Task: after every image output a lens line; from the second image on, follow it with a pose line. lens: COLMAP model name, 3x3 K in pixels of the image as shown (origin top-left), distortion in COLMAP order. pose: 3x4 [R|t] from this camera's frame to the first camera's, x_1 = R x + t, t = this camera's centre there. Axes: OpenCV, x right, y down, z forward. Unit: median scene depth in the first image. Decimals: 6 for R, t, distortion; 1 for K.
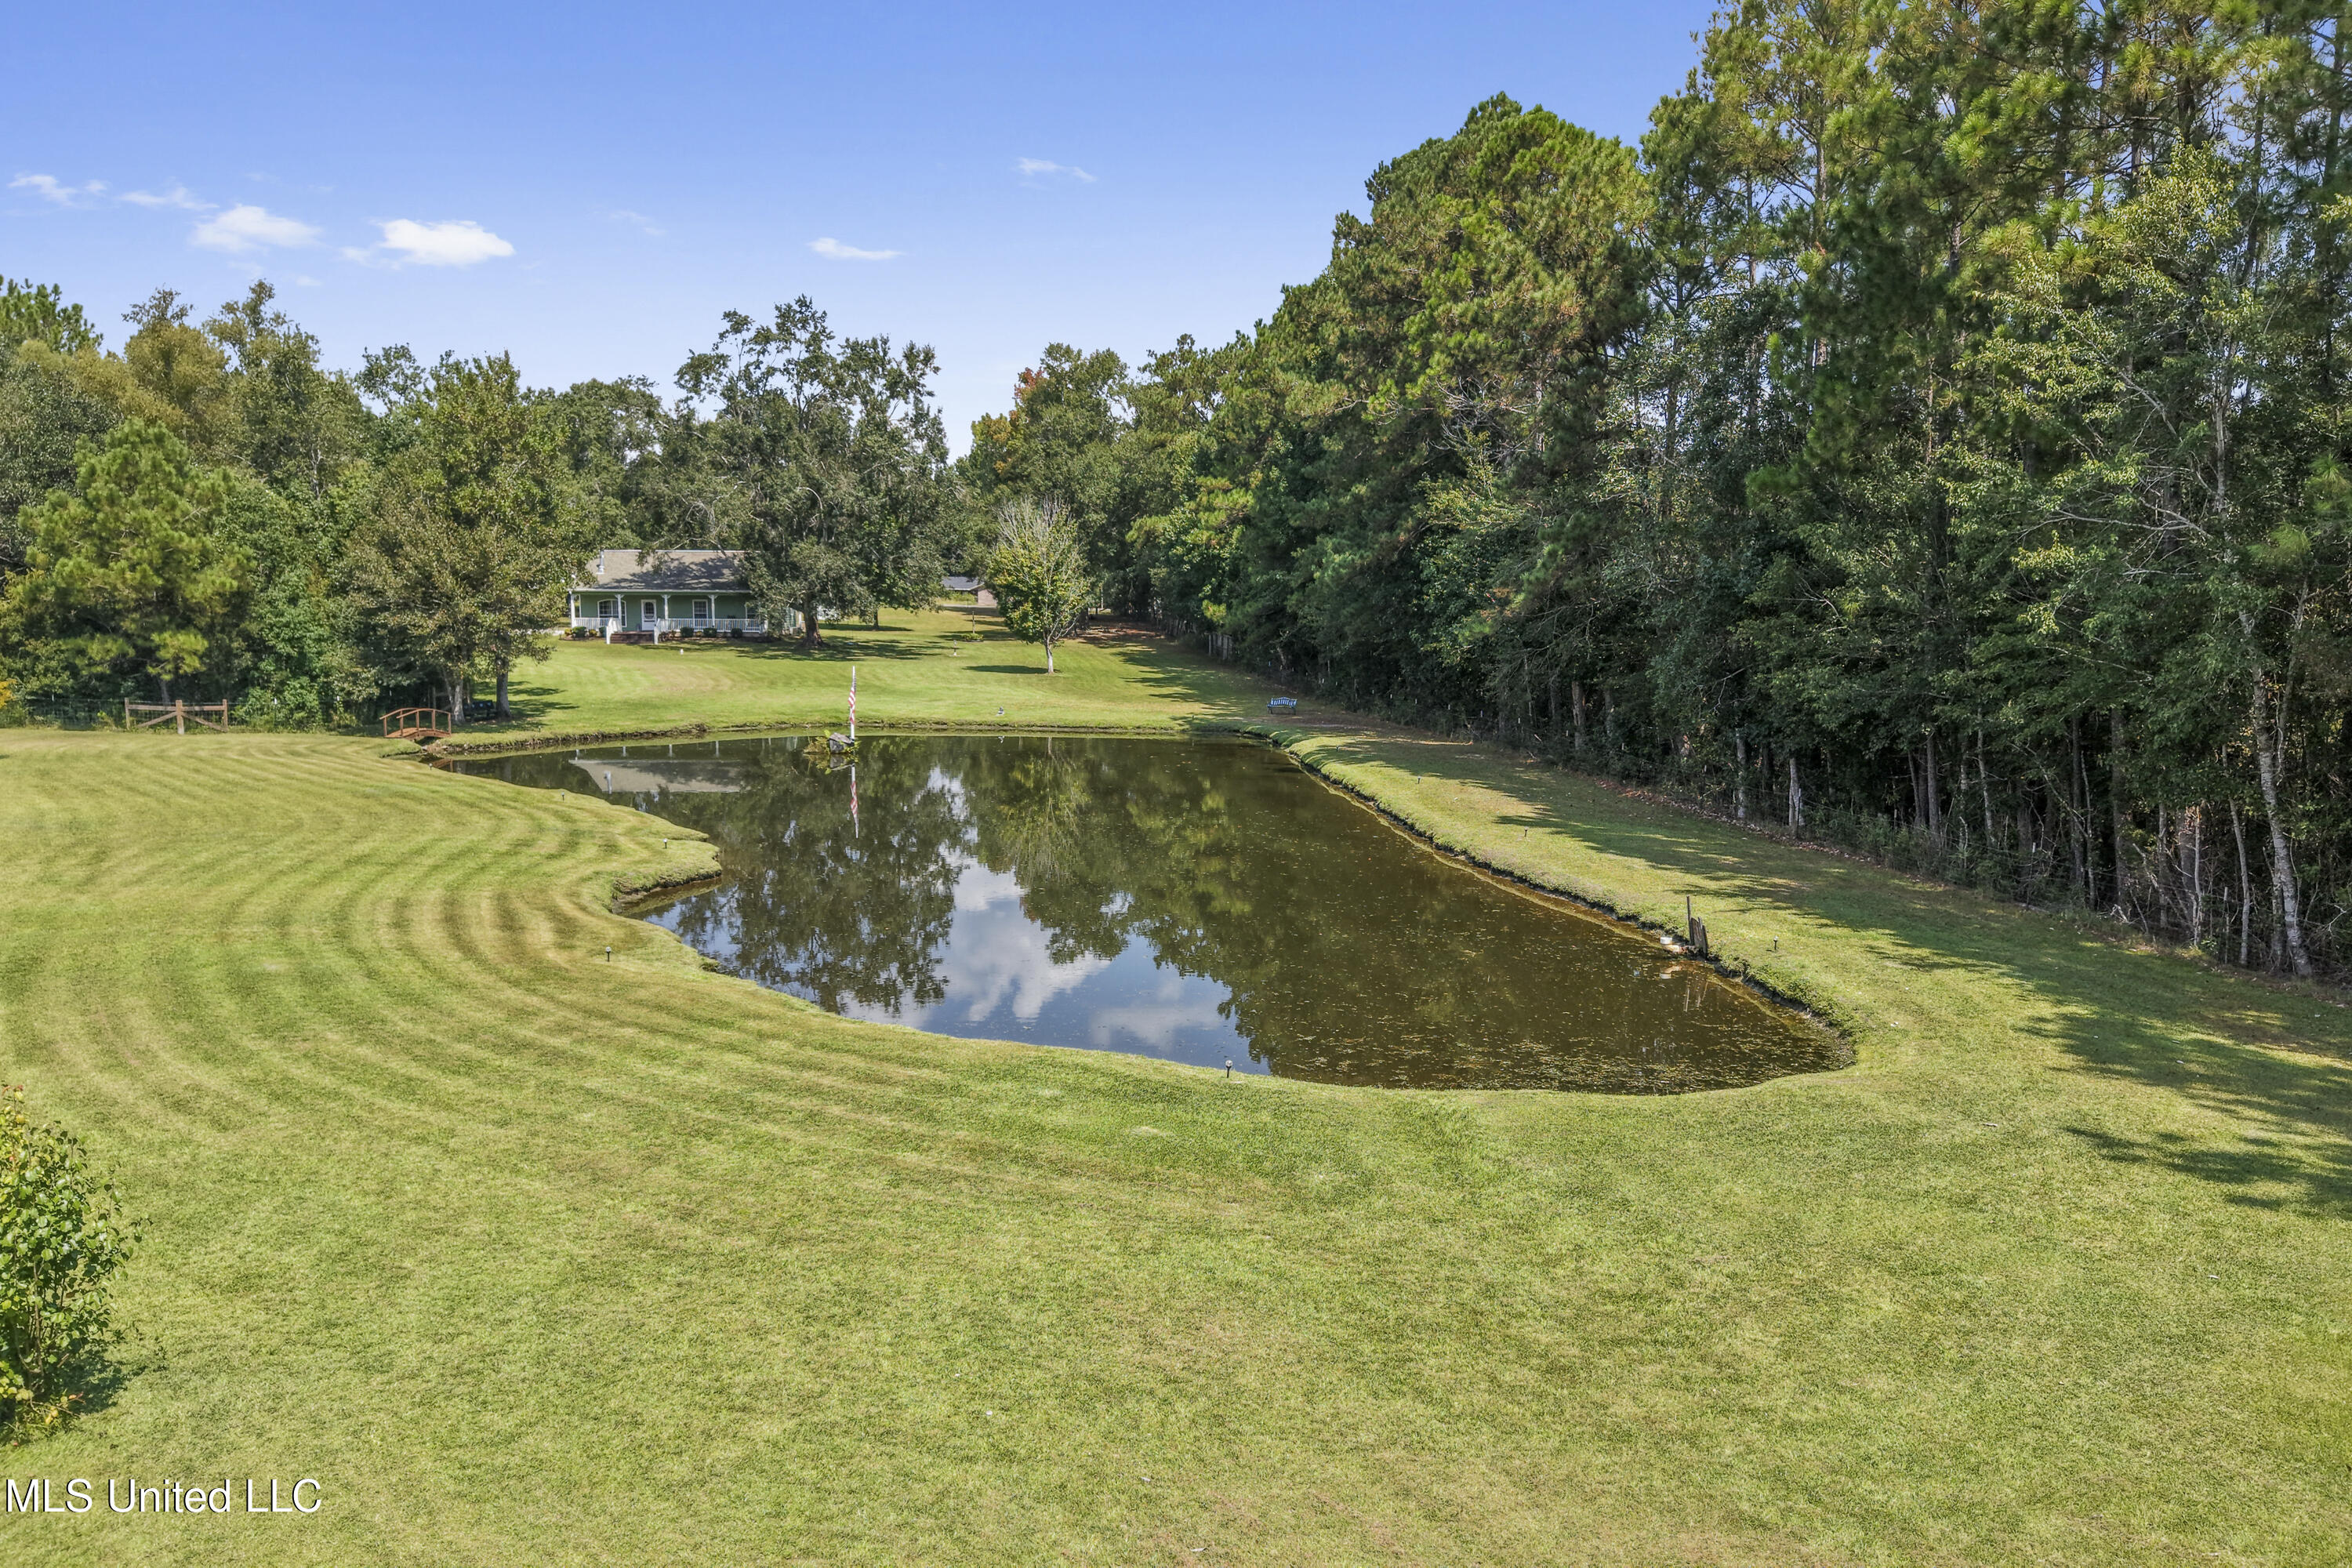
lens RADIAL K [[1847.7, 0, 1175.4], [0, 1847.7, 788.9], [0, 0, 1]] dist [0.034789, -0.032443]
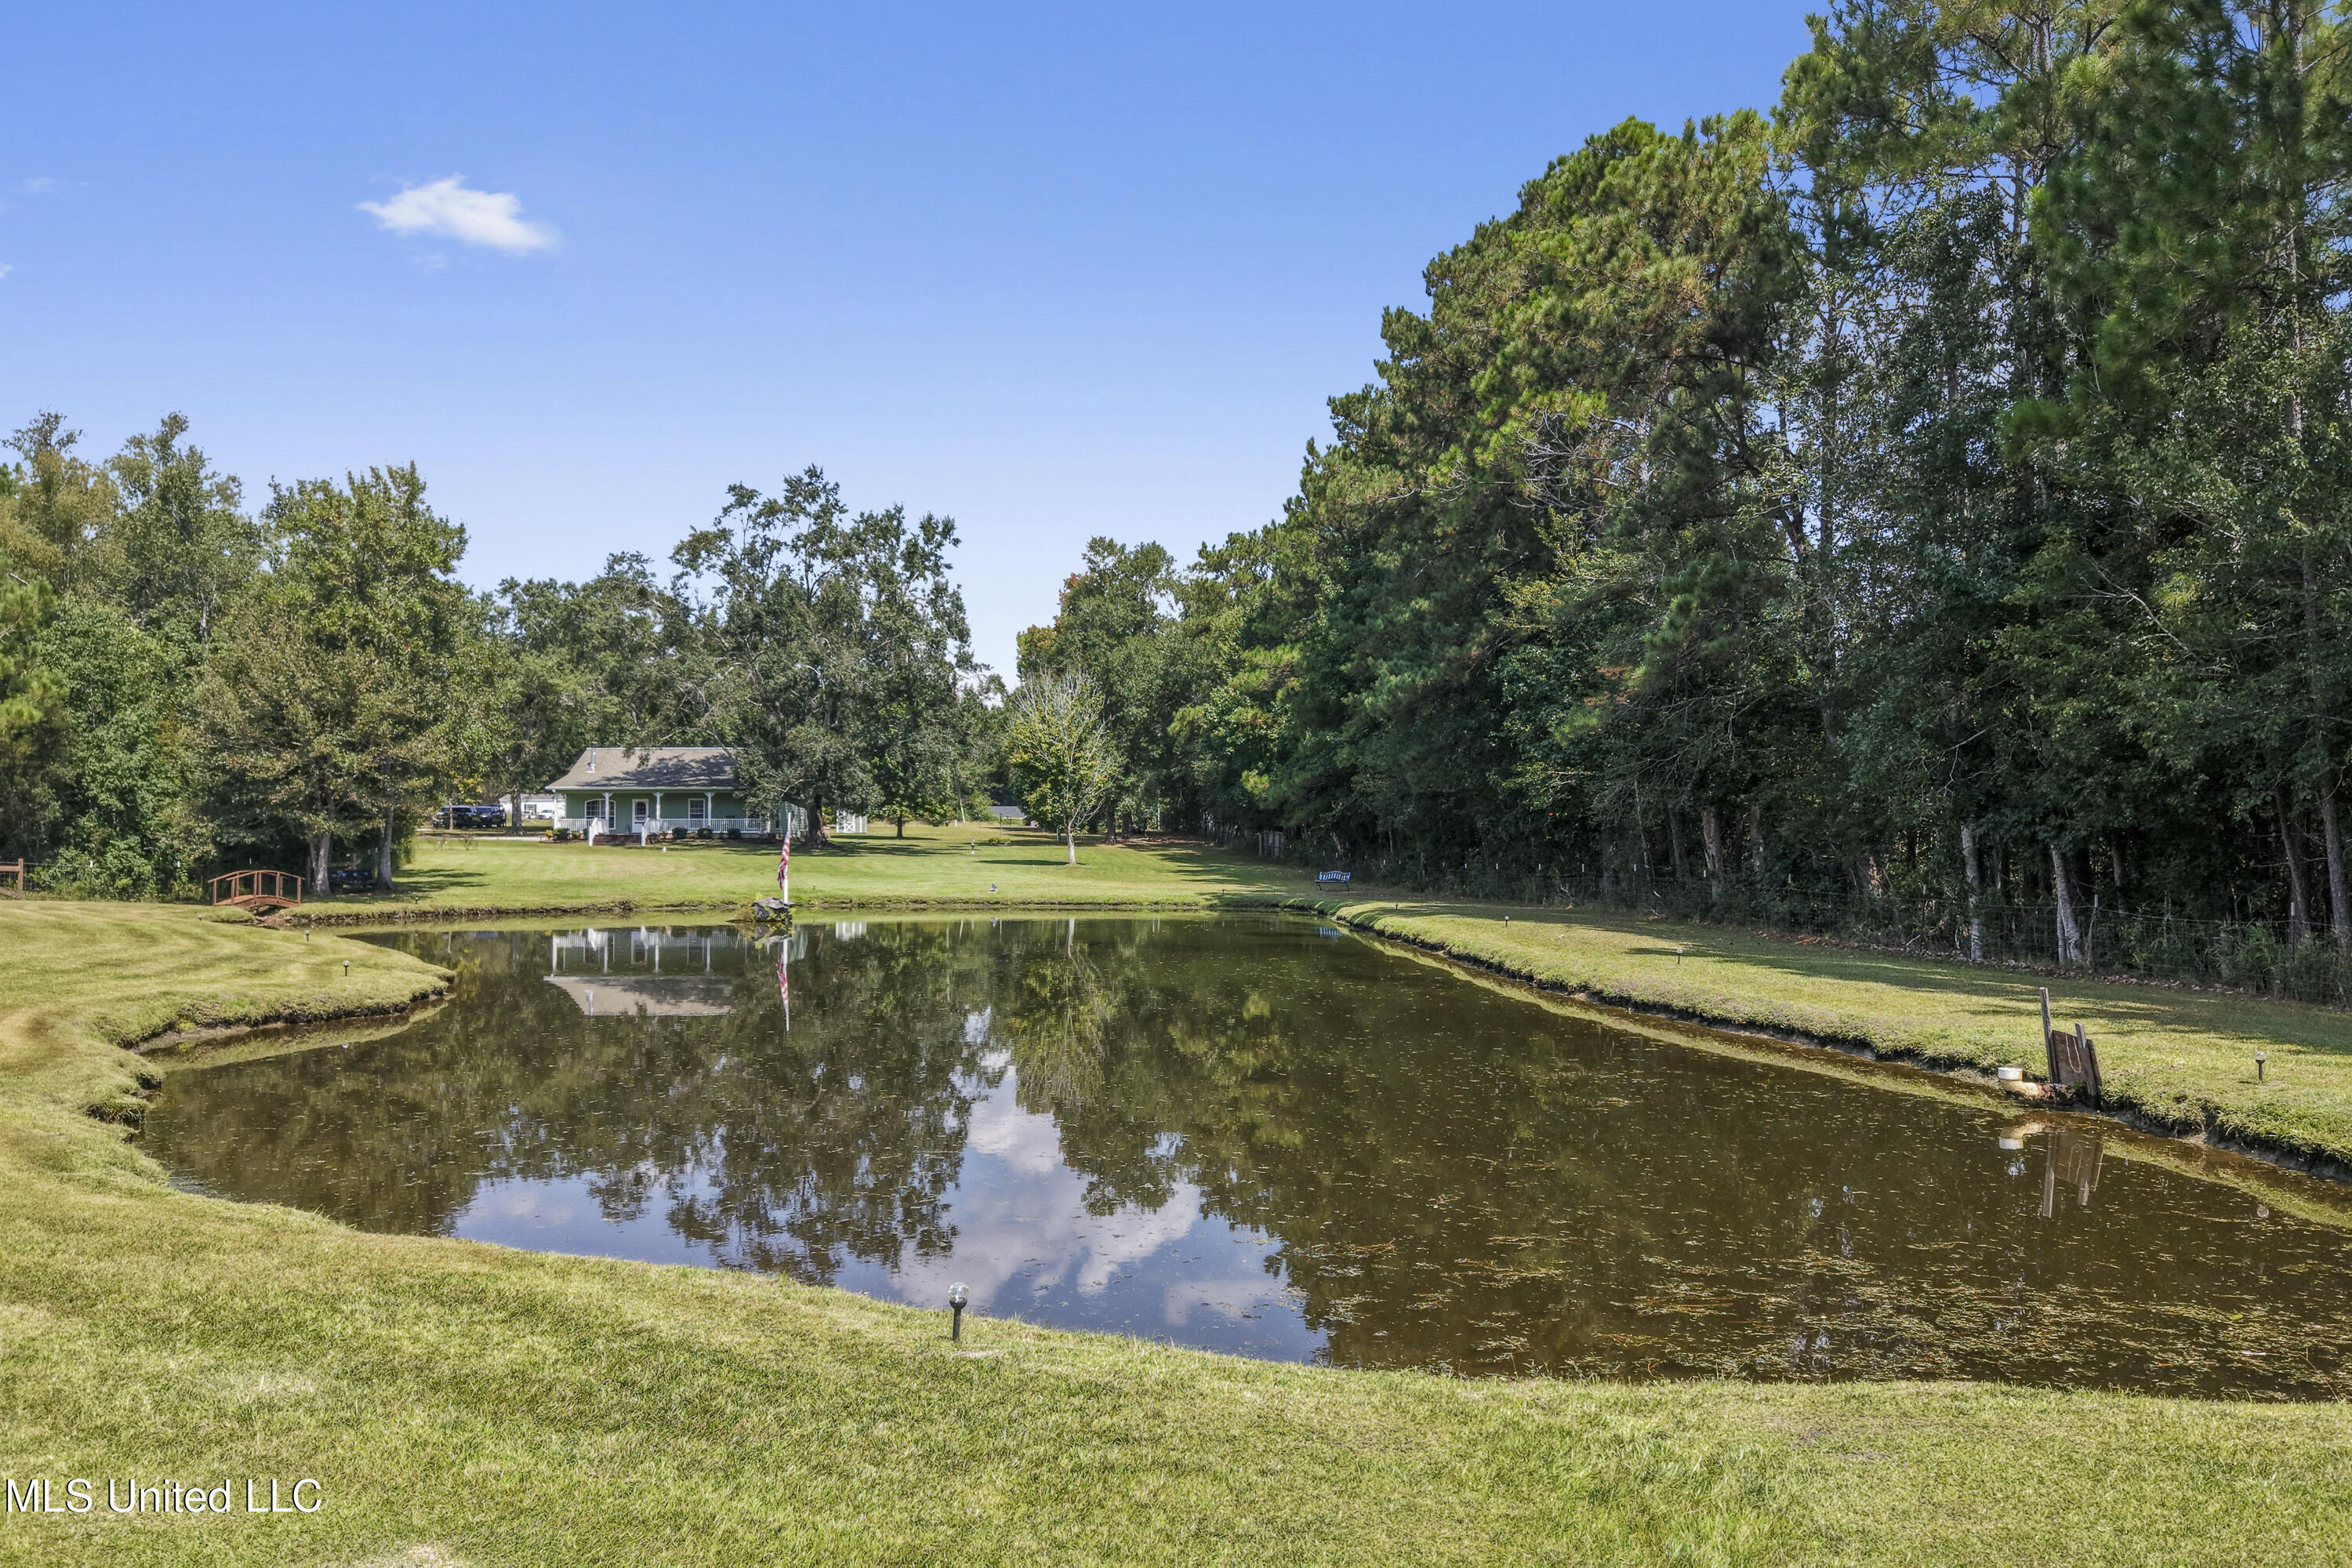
lens RADIAL K [[1847.7, 0, 1170.4], [0, 1847.7, 770.5], [0, 0, 1]] dist [0.034789, -0.032443]
pose [[0.999086, -0.006243, -0.042285, 0.020785], [-0.000089, 0.988969, -0.148120, 0.028985], [0.042744, 0.147988, 0.988065, 0.179870]]
